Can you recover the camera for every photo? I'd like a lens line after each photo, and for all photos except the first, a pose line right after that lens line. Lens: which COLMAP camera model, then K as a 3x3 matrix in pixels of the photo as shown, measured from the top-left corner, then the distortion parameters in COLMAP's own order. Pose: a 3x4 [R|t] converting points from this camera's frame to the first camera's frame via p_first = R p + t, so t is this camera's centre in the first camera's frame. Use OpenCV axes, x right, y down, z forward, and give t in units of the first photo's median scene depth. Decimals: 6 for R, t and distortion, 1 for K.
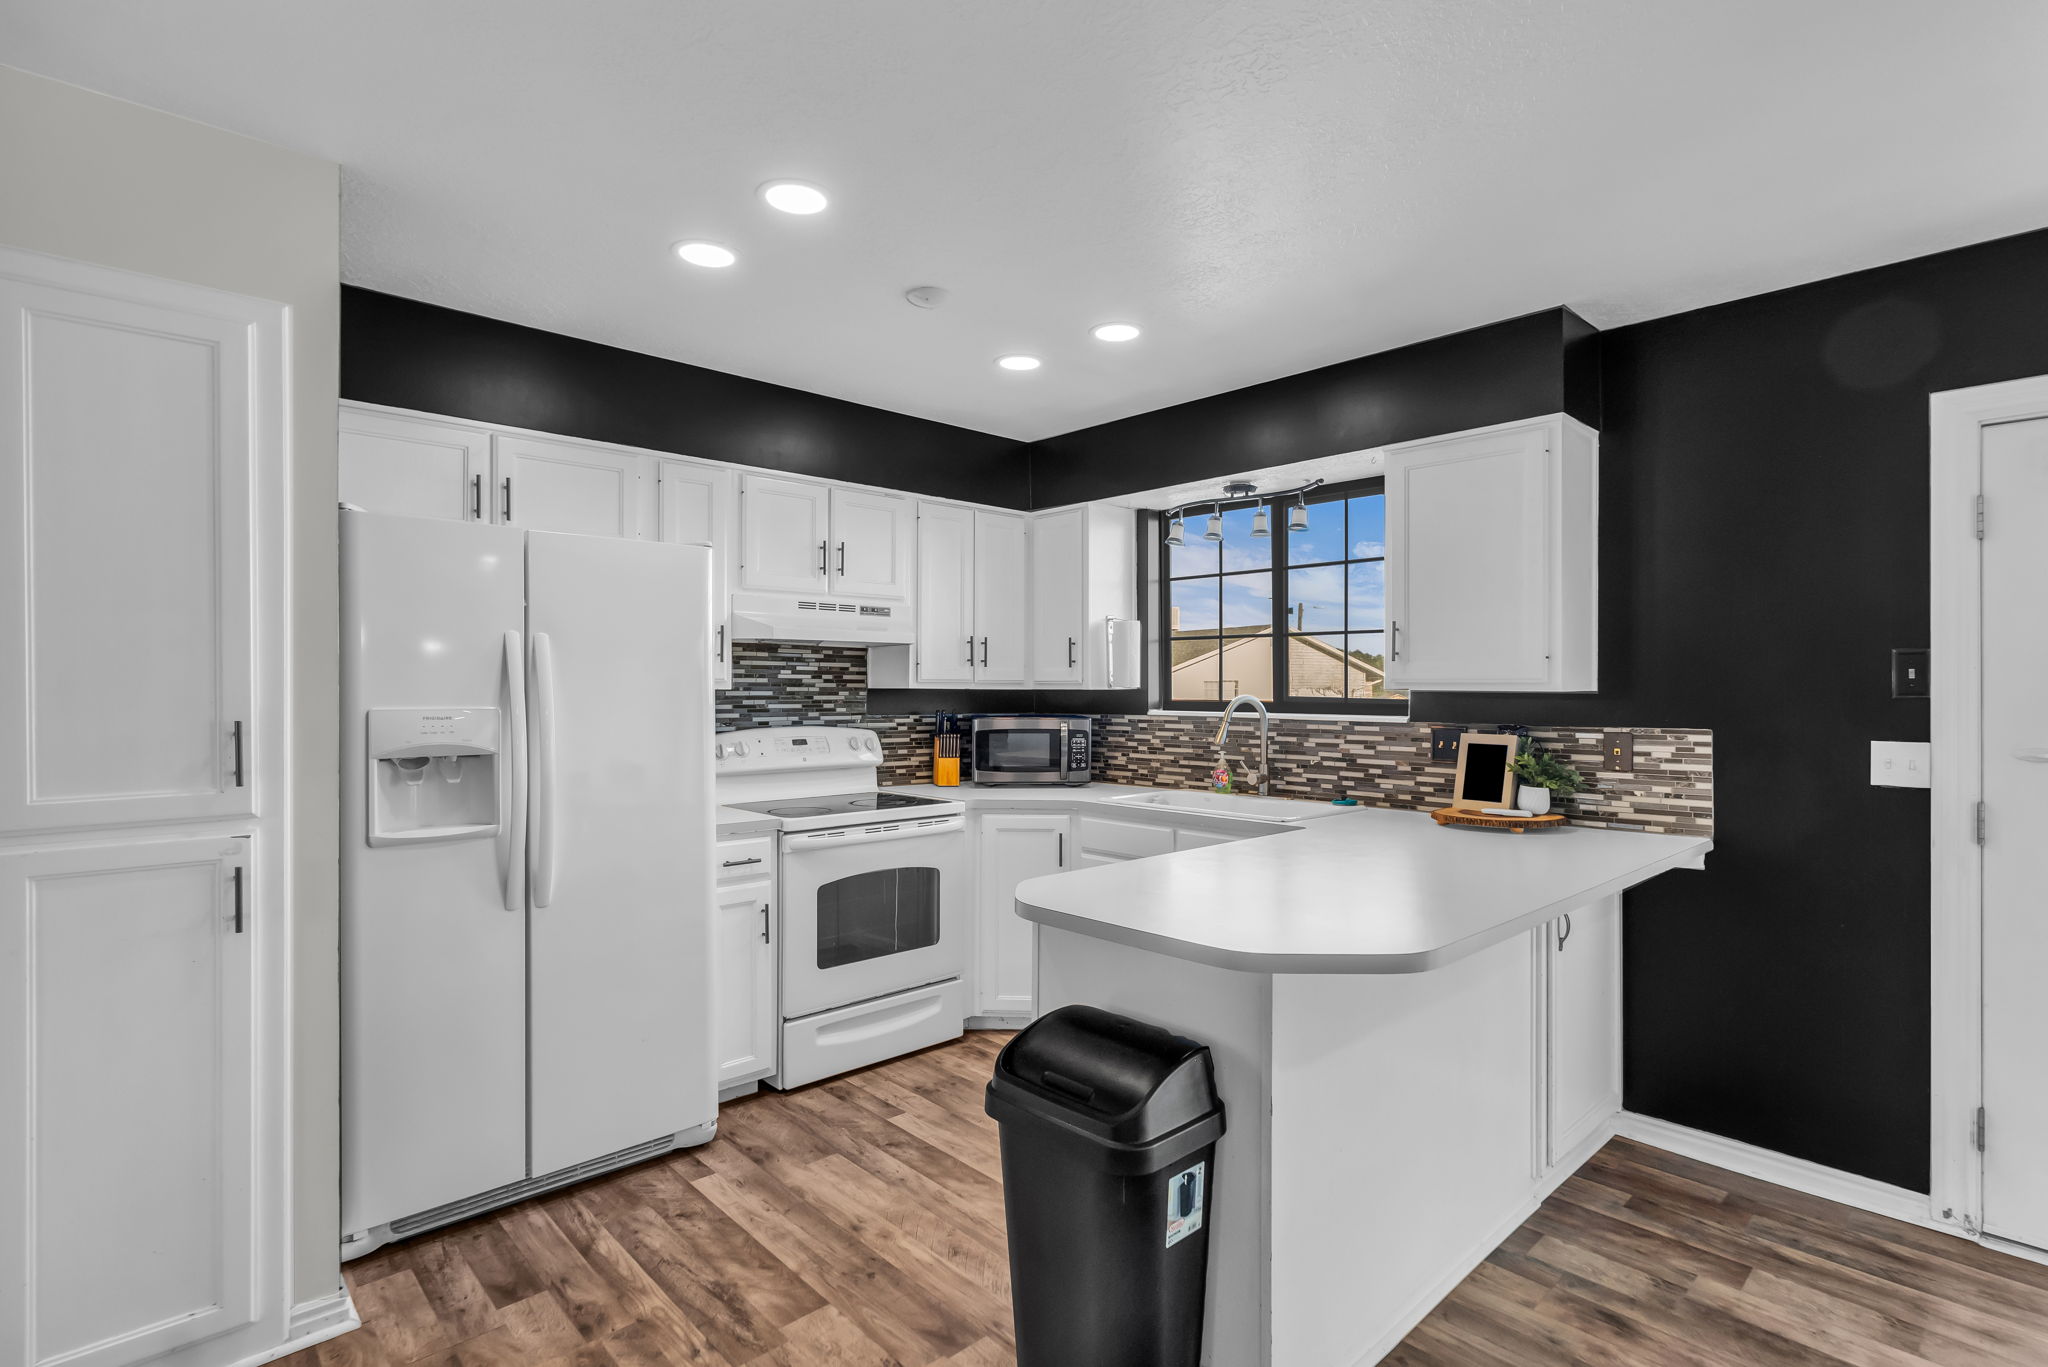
lens RADIAL K [[987.2, 0, 1037.2], [0, 987.2, 680.3], [0, 0, 1]] dist [0.000120, 0.000653]
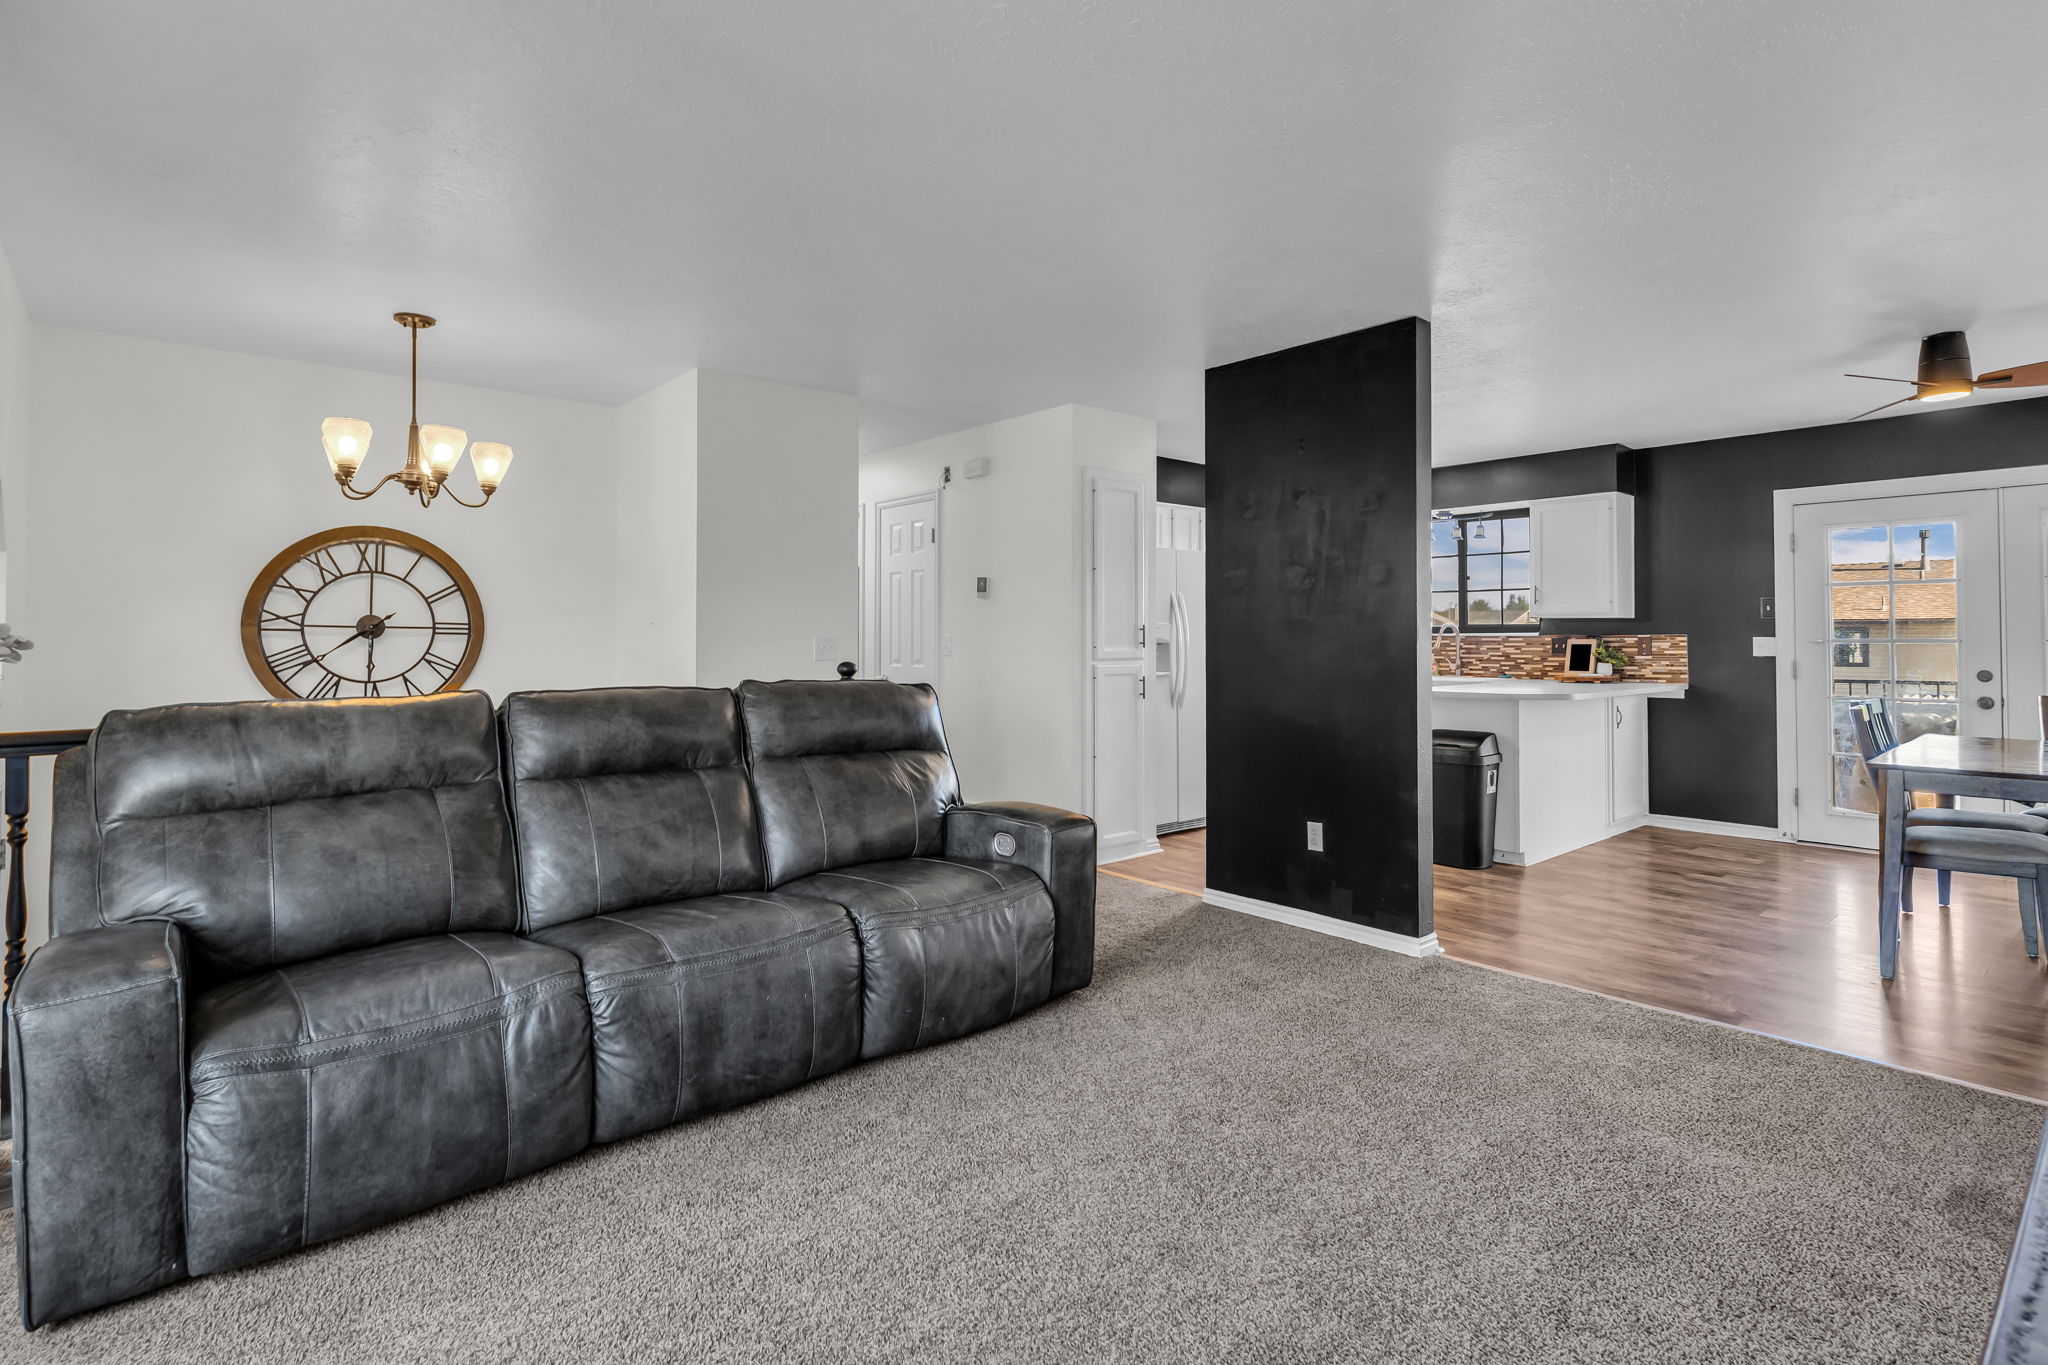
lens RADIAL K [[980.1, 0, 1045.8], [0, 980.1, 621.8], [0, 0, 1]] dist [-0.004819, -0.001213]
pose [[0.999207, -0.002015, -0.039756, -0.607356], [0.001515, 0.999919, -0.012610, 0.043075], [0.039778, 0.012540, 0.999130, -1.139257]]
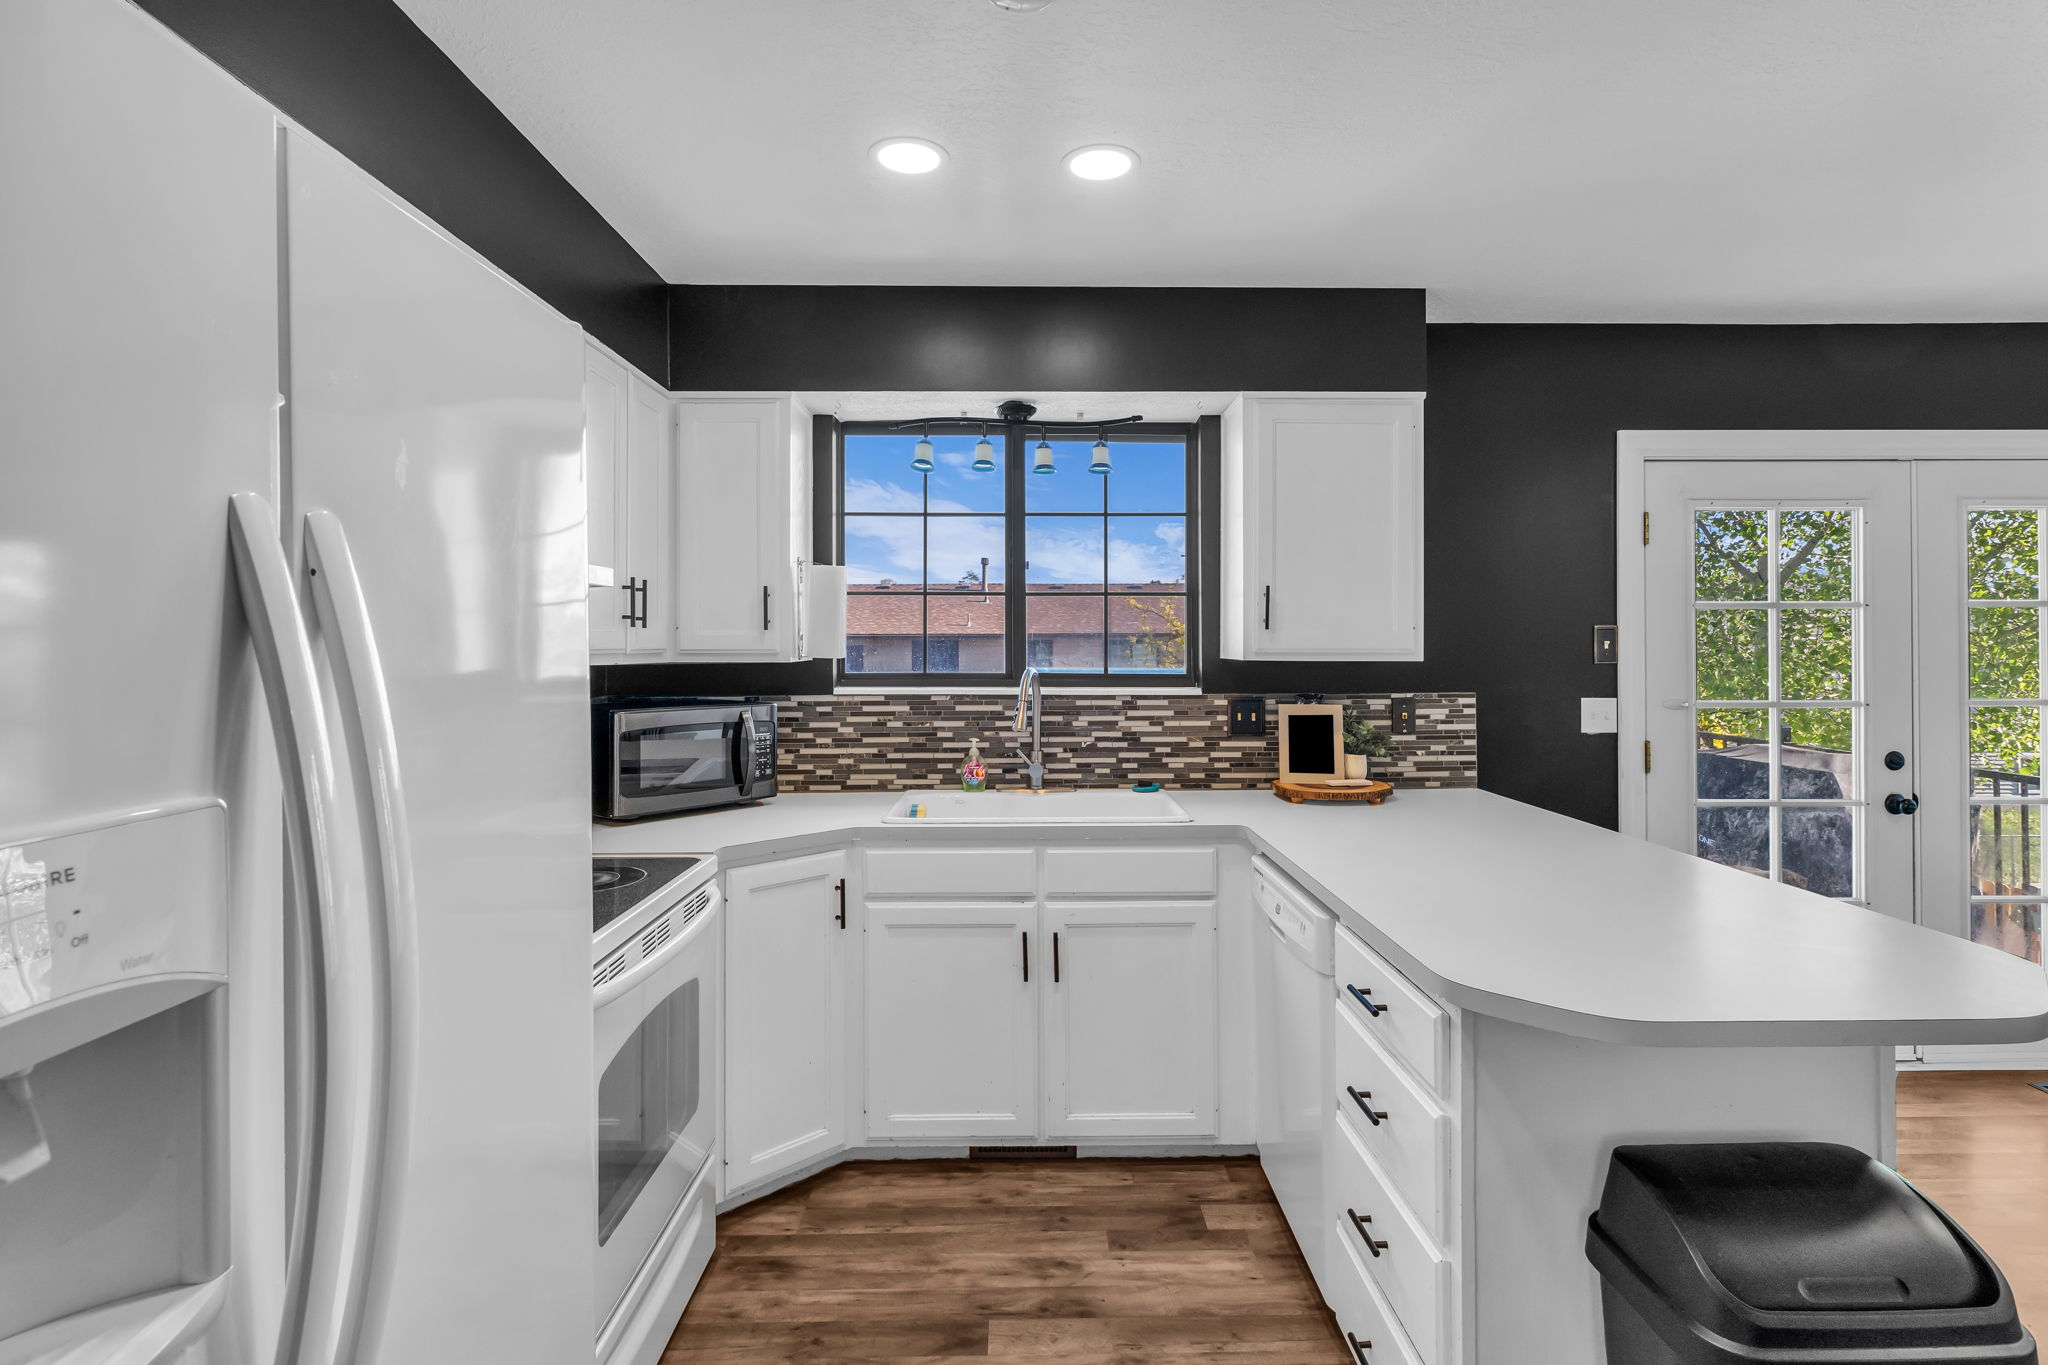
lens RADIAL K [[987.2, 0, 1017.1], [0, 987.2, 638.6], [0, 0, 1]] dist [0.000120, 0.000653]
pose [[0.679138, 0.004160, 0.733999, -0.475109], [-0.002468, 0.999991, -0.003384, -0.006942], [-0.734006, 0.000487, 0.679142, 0.562692]]
